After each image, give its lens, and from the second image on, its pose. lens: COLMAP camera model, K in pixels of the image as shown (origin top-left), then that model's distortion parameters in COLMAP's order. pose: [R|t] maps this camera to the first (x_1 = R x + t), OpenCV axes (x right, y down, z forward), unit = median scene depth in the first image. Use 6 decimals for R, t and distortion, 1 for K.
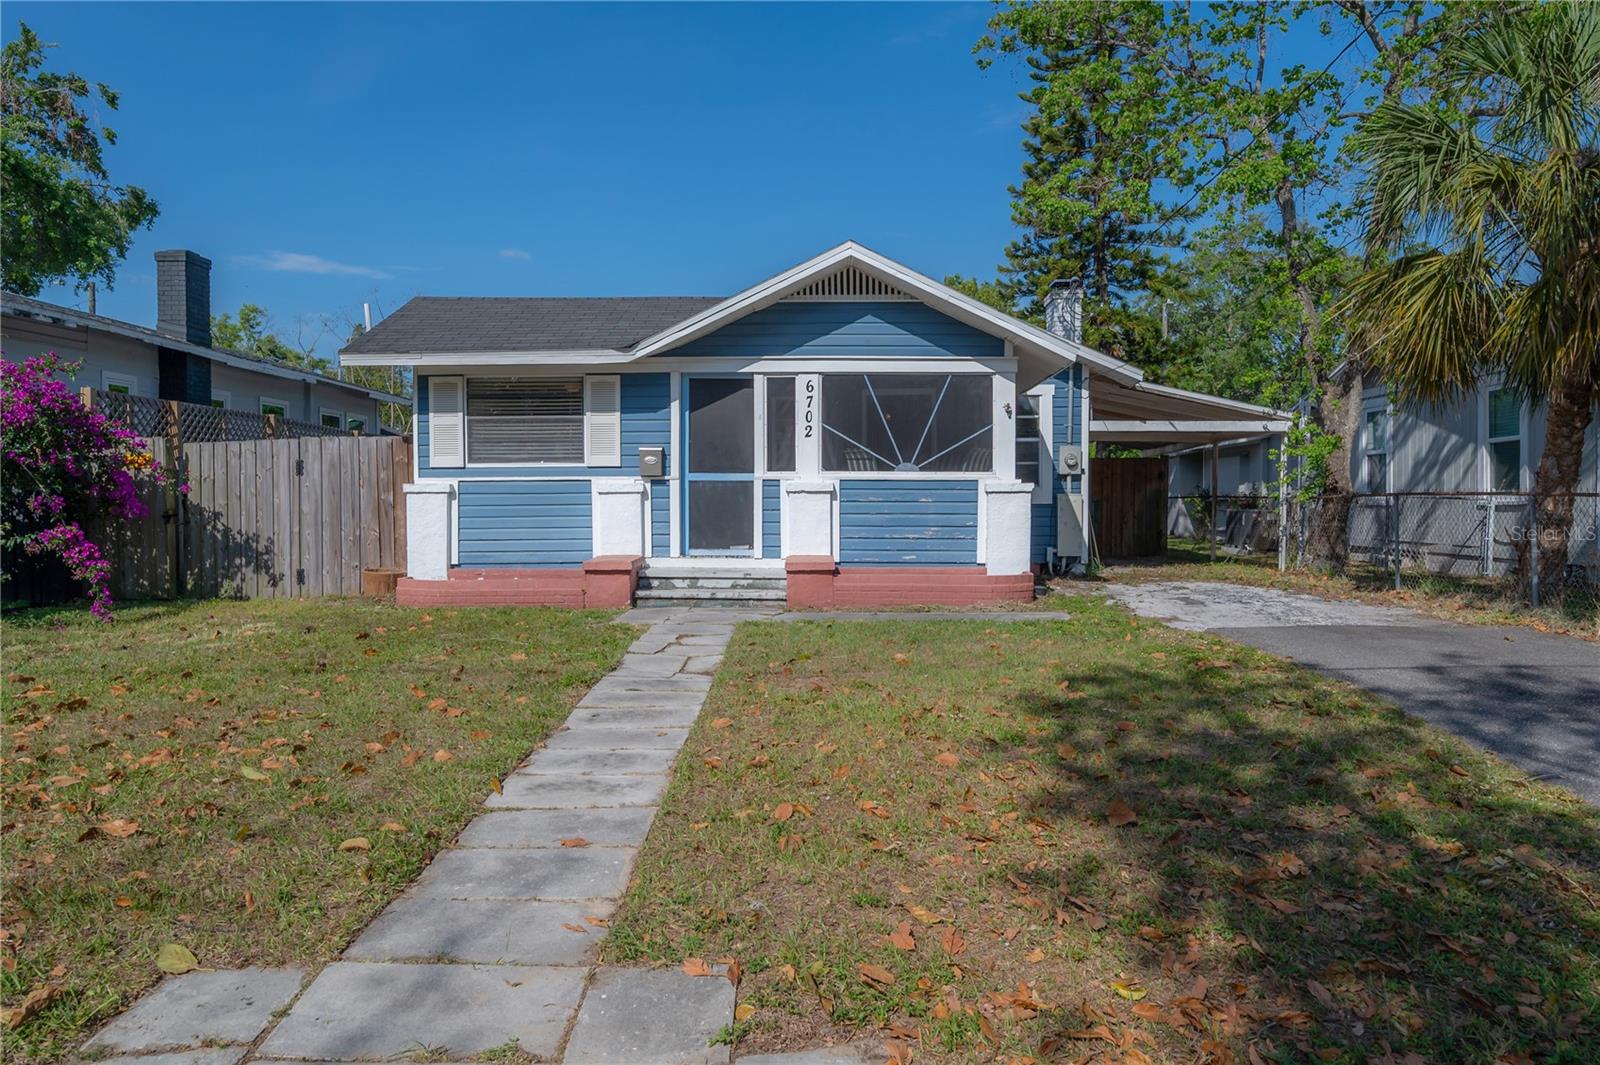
lens RADIAL K [[1098.8, 0, 790.1], [0, 1098.8, 598.4], [0, 0, 1]] dist [0.002956, -0.001757]
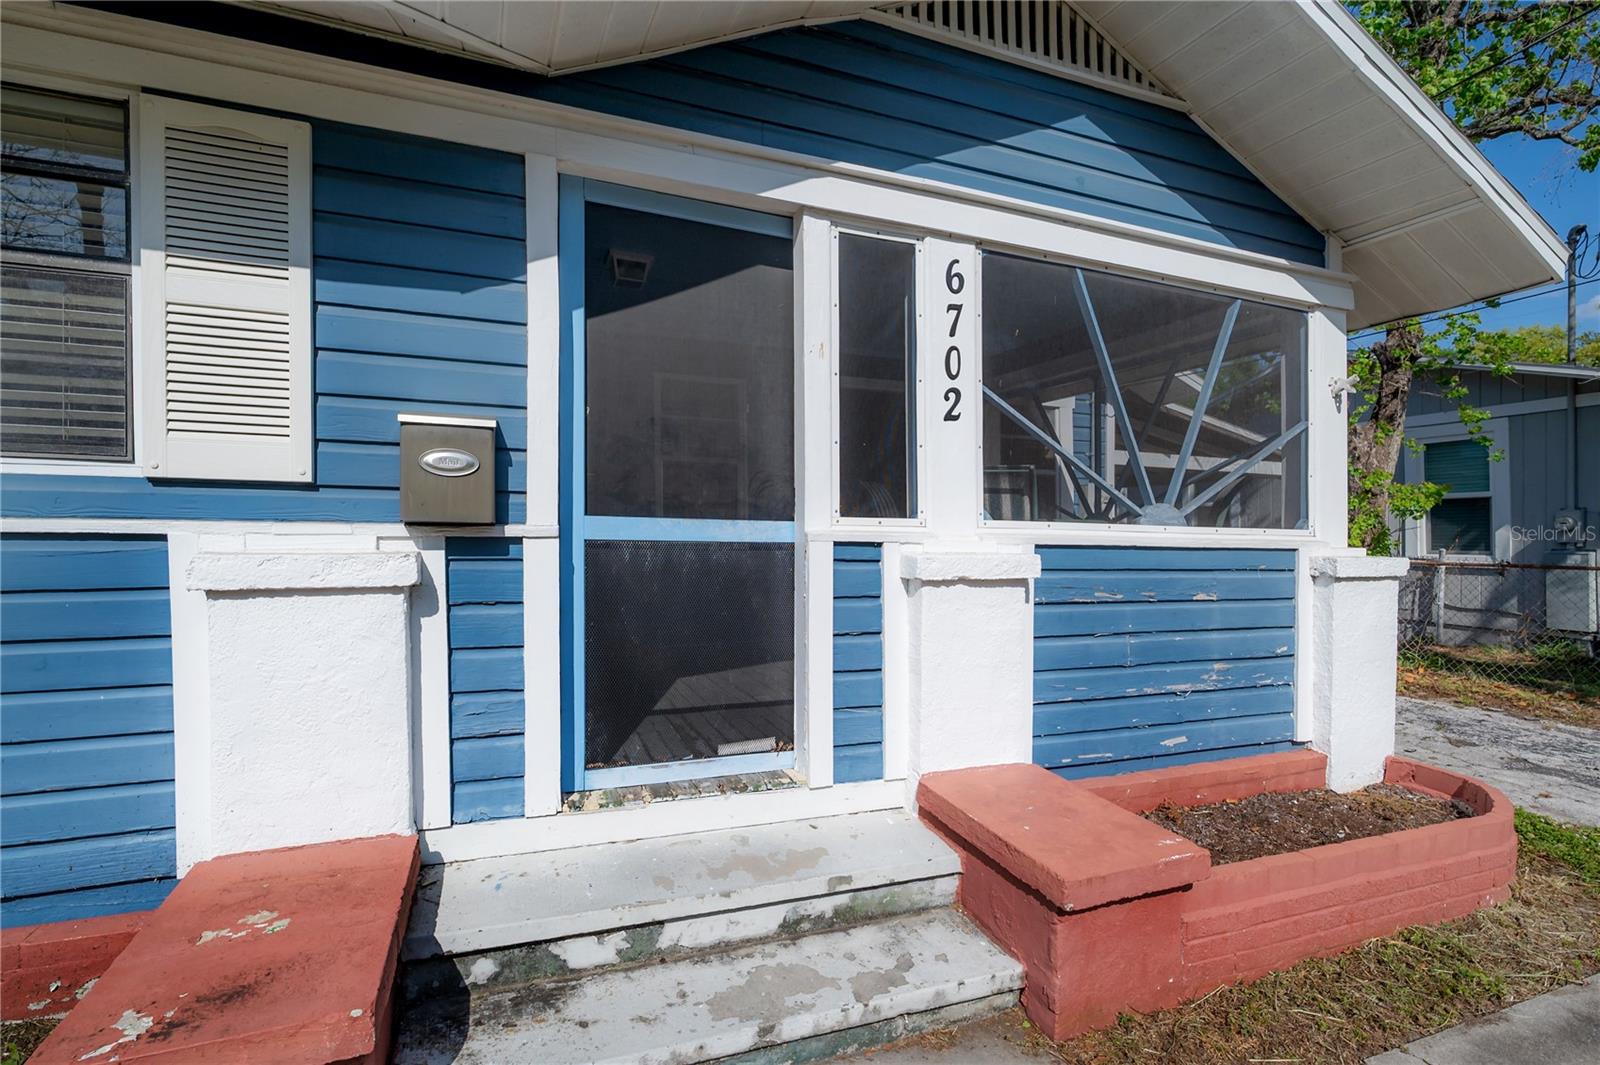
lens RADIAL K [[780.1, 0, 824.3], [0, 780.1, 560.7], [0, 0, 1]] dist [0.009035, -0.000831]
pose [[0.918687, 0.000076, 0.394987, -0.117656], [0.018874, 0.998849, -0.044091, -0.092504], [-0.394536, 0.047961, 0.917628, 0.790207]]
